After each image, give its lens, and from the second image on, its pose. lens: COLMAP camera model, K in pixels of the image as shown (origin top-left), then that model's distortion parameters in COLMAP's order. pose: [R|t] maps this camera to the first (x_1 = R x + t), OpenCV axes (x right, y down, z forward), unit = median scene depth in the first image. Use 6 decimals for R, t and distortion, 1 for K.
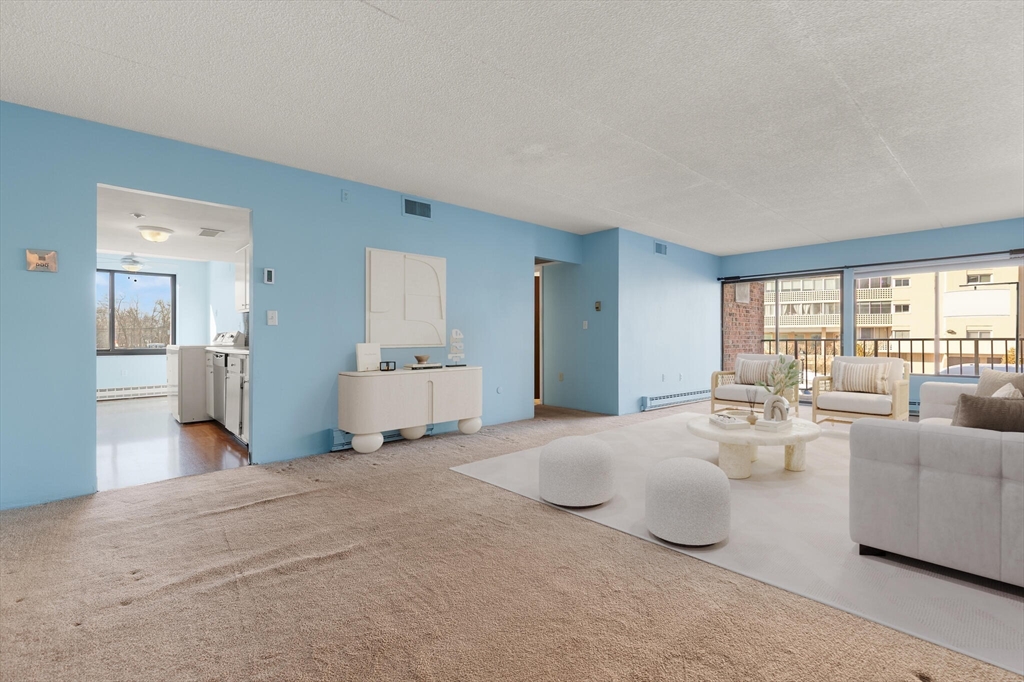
lens RADIAL K [[462.9, 0, 512.0], [0, 462.9, 341.0], [0, 0, 1]] dist [0.000806, -0.000410]
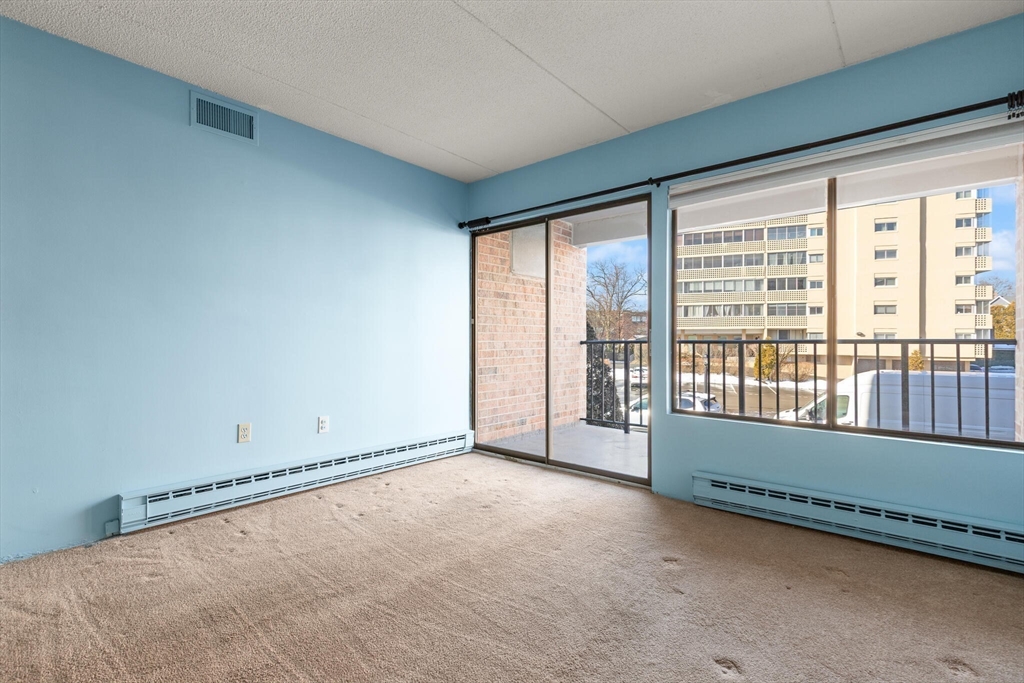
lens RADIAL K [[477.5, 0, 512.0], [0, 477.5, 341.5], [0, 0, 1]] dist [0.003591, -0.000015]
pose [[0.991623, 0.001171, 0.129159, 0.099019], [-0.000822, 0.999996, -0.002758, -0.000350], [-0.129161, 0.002629, 0.991620, 0.104786]]
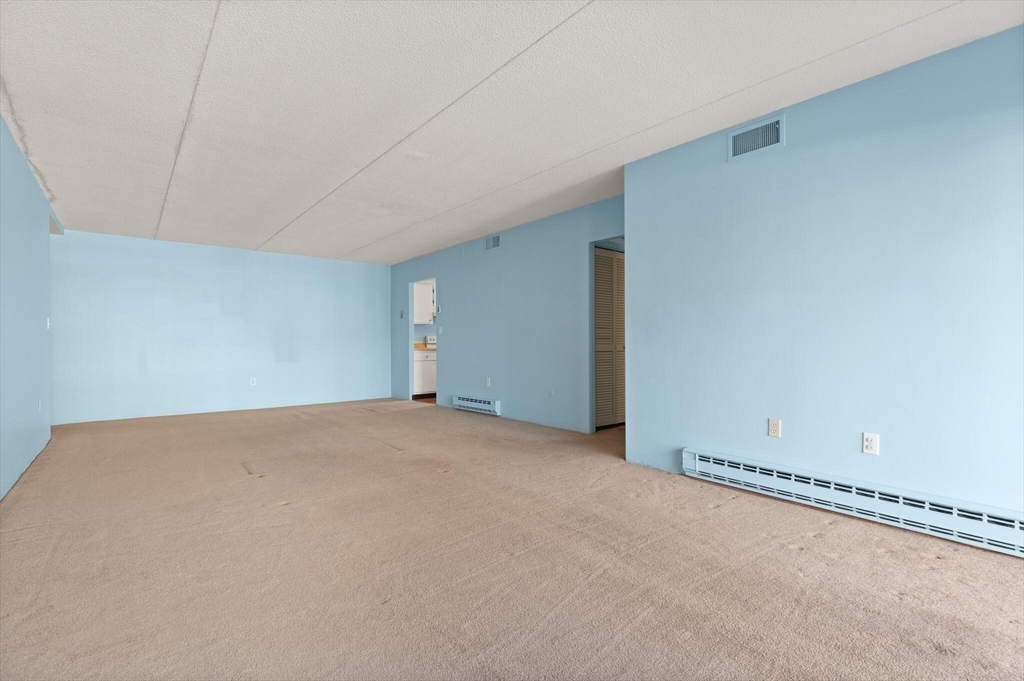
lens RADIAL K [[462.9, 0, 512.0], [0, 462.9, 340.5], [0, 0, 1]] dist [0.000806, -0.000410]
pose [[-0.056646, -0.000630, -0.998394, 0.149130], [0.004946, 0.999987, -0.000912, -0.000698], [0.998382, -0.004989, -0.056642, 0.149516]]
